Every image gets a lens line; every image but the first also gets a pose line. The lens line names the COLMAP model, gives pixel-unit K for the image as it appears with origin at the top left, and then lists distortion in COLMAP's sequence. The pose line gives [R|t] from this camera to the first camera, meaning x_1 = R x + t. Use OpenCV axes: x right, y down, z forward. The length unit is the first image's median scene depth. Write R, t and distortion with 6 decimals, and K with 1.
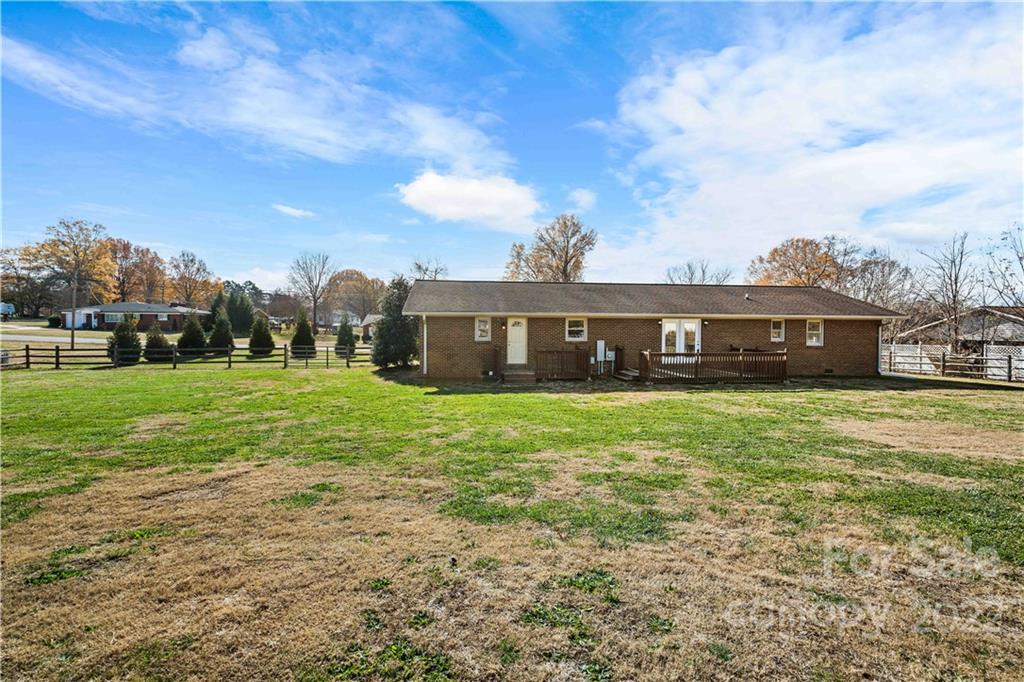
lens RADIAL K [[466.5, 0, 510.1], [0, 466.5, 339.3], [0, 0, 1]] dist [0.000235, 0.000650]
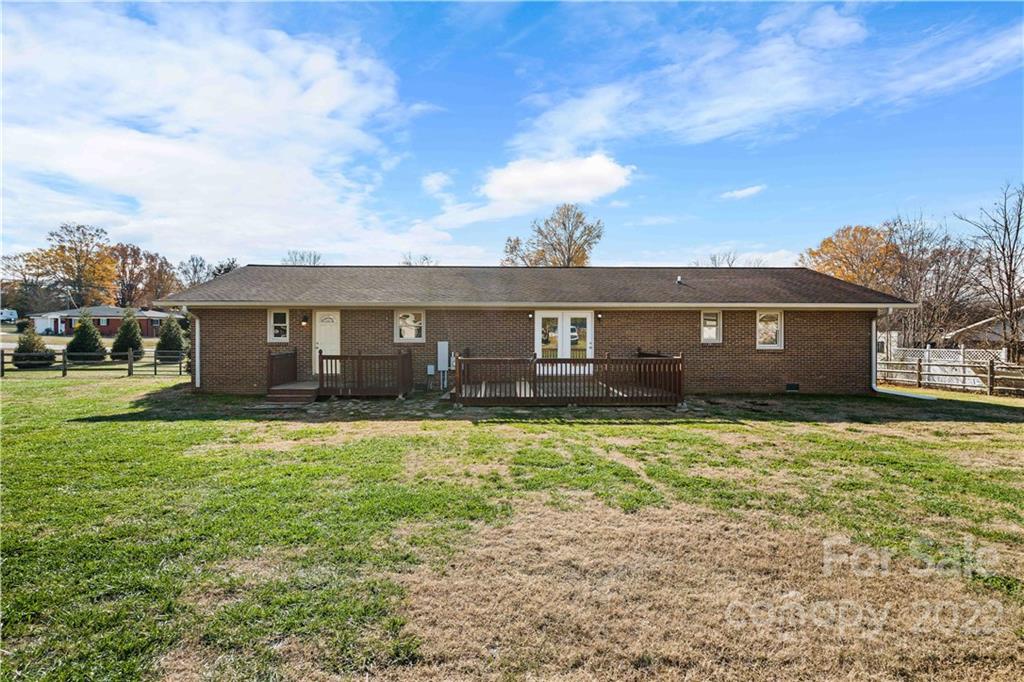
lens RADIAL K [[487.7, 0, 512.0], [0, 487.7, 341.0], [0, 0, 1]] dist [0.001990, -0.000084]
pose [[0.995686, -0.001282, -0.092775, 0.230878], [0.000187, 0.999930, -0.011805, 0.006812], [0.092784, 0.011737, 0.995617, 0.174509]]
